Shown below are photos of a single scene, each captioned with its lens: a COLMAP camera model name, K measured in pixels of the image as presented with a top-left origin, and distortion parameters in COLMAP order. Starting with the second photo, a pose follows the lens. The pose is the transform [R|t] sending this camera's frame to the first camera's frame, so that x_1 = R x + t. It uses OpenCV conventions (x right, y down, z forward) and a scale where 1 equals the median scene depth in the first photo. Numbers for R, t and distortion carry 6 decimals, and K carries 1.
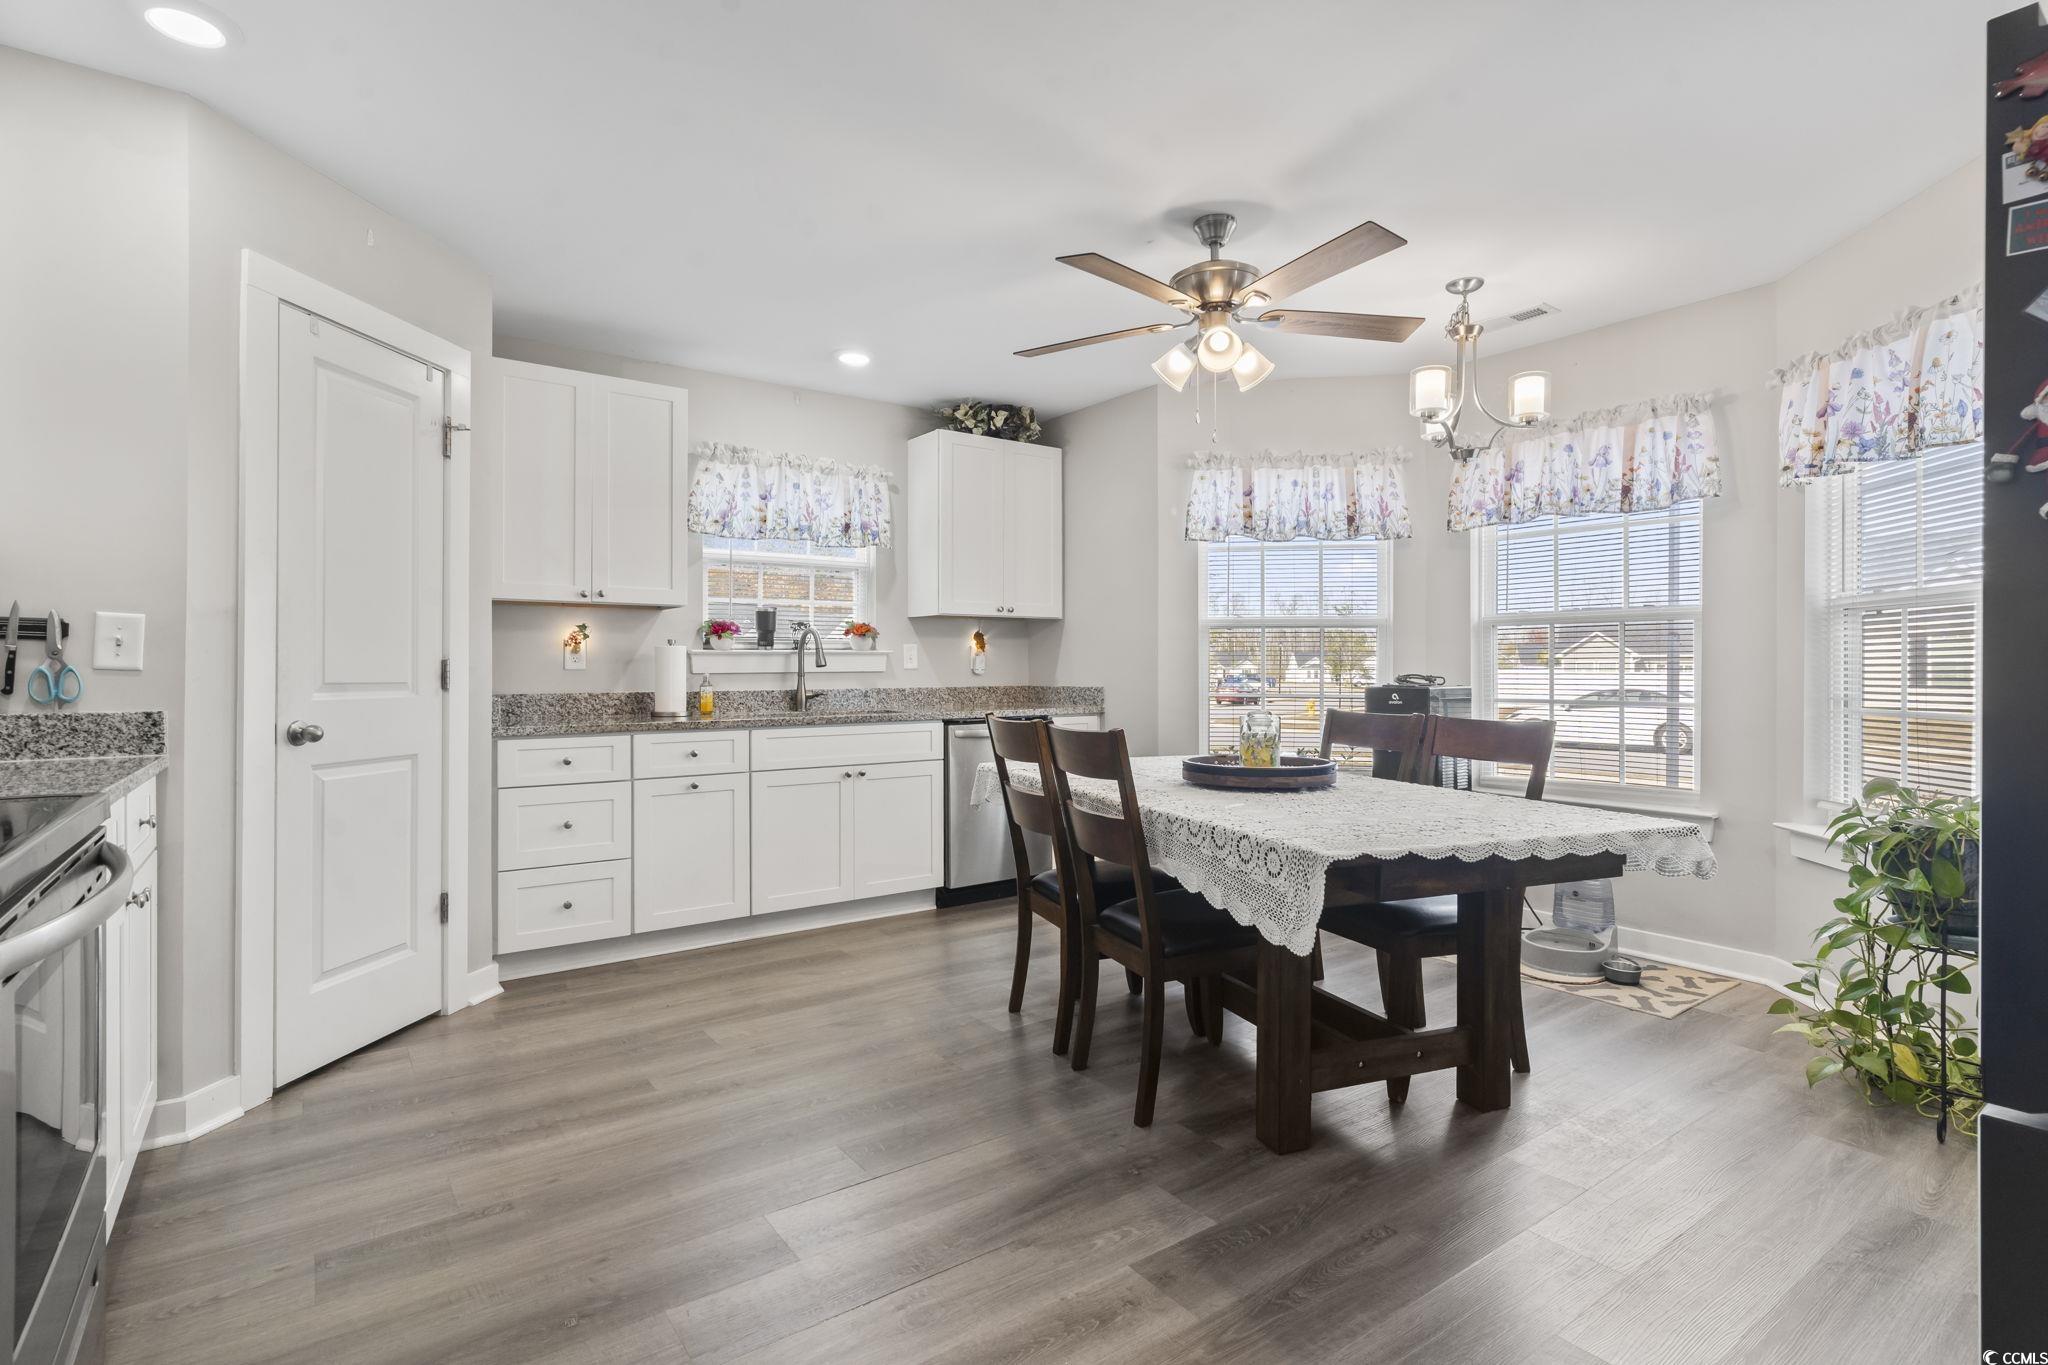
lens RADIAL K [[989.6, 0, 1024.2], [0, 989.6, 676.2], [0, 0, 1]] dist [0.003349, 0.000151]
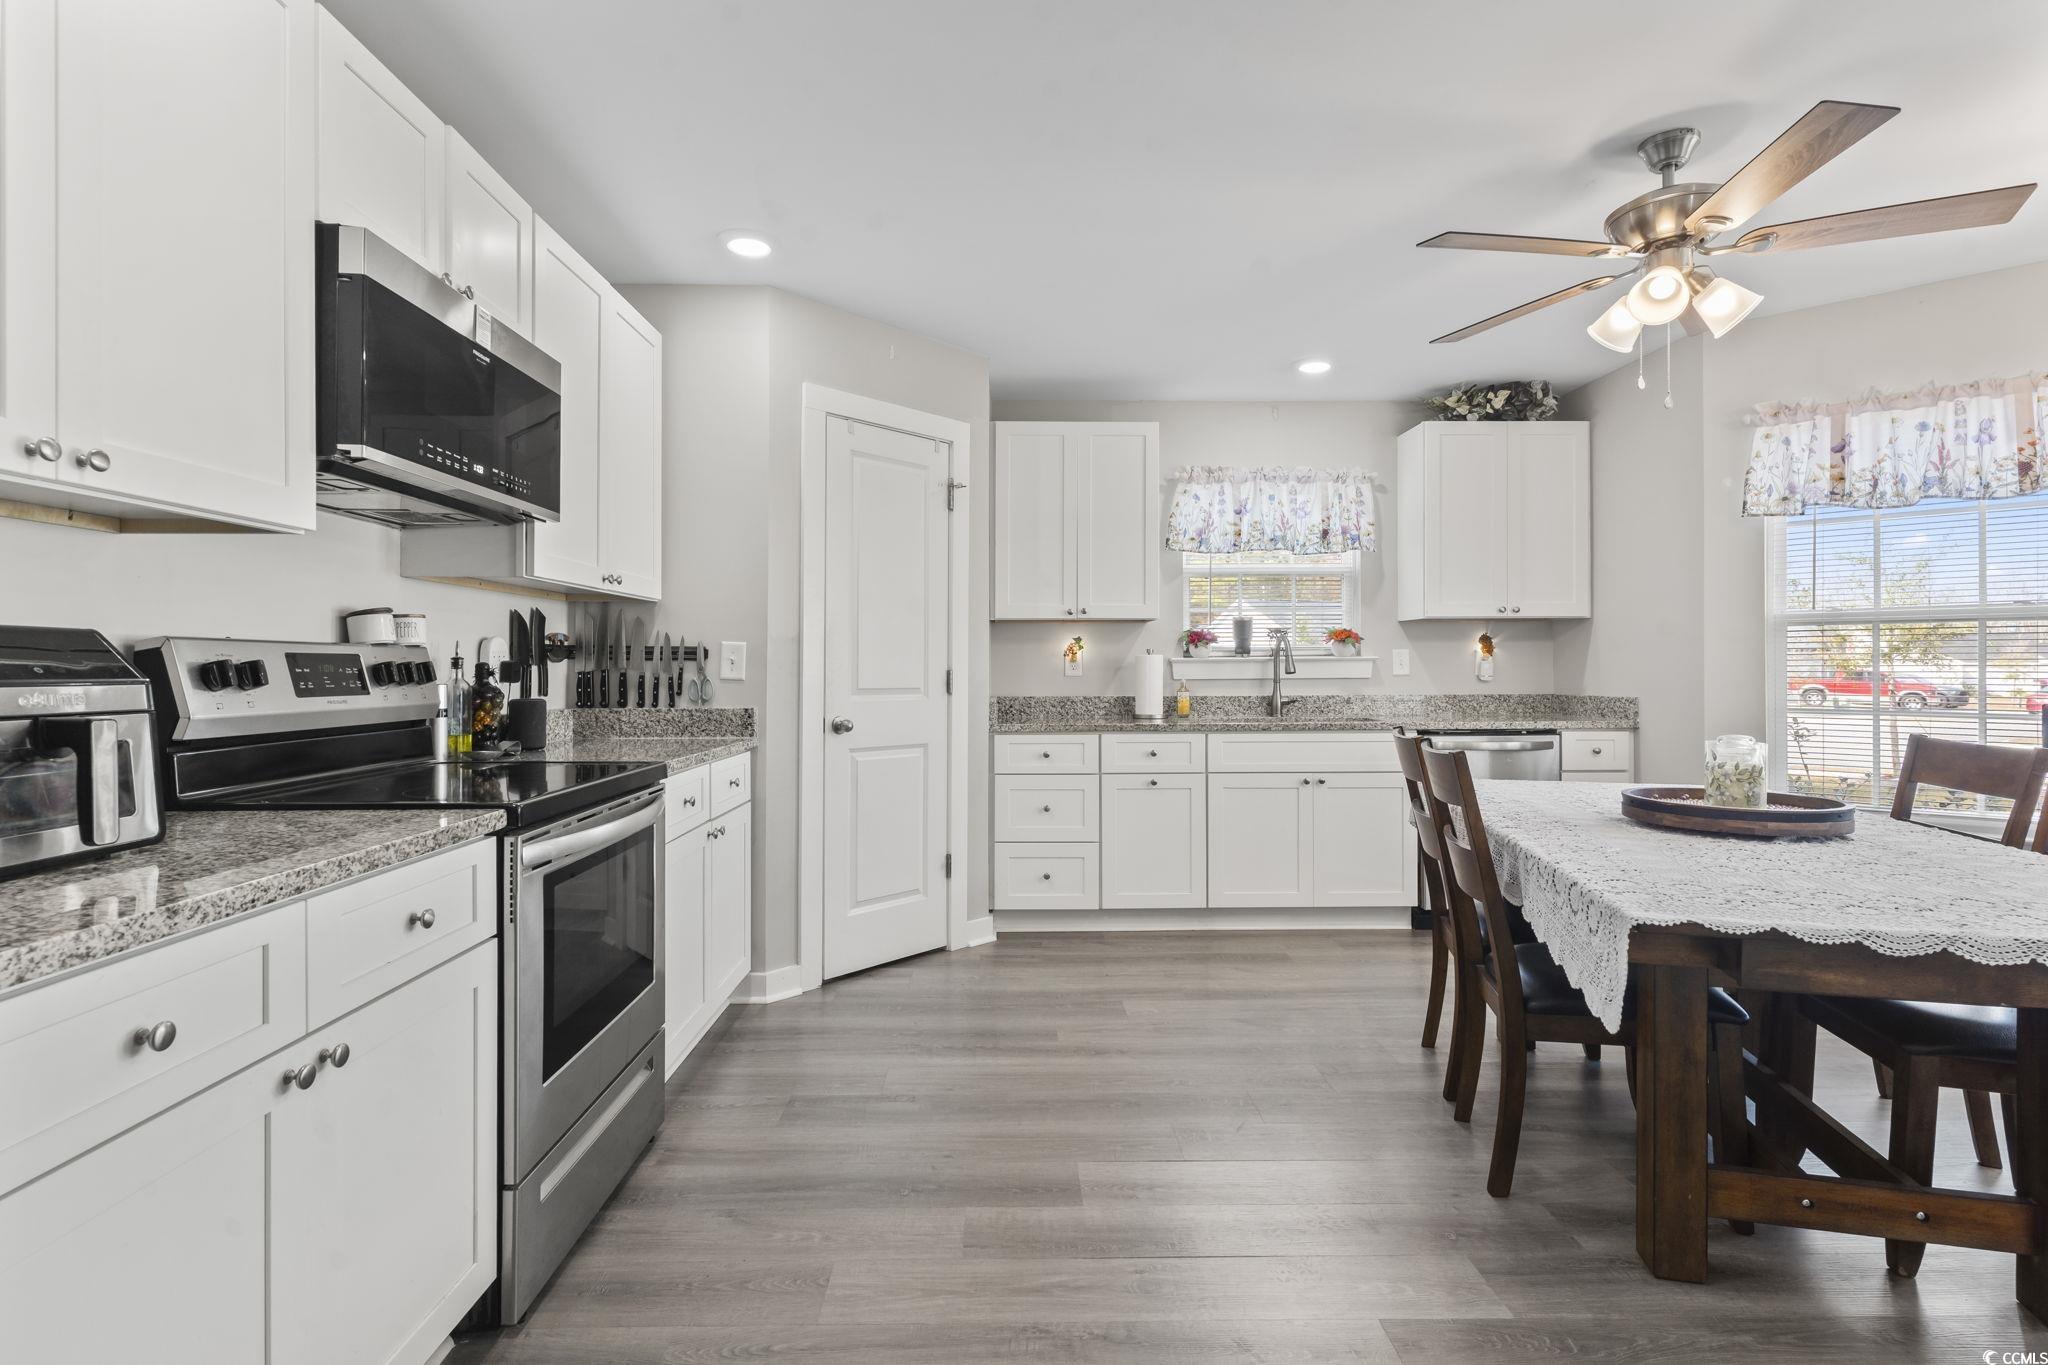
lens RADIAL K [[989.6, 0, 1030.3], [0, 989.6, 674.9], [0, 0, 1]] dist [0.003349, 0.000151]
pose [[0.821620, 0.003725, -0.570023, 0.203216], [-0.003741, 0.999992, 0.001142, -0.011215], [0.570023, 0.001194, 0.821628, 0.017194]]
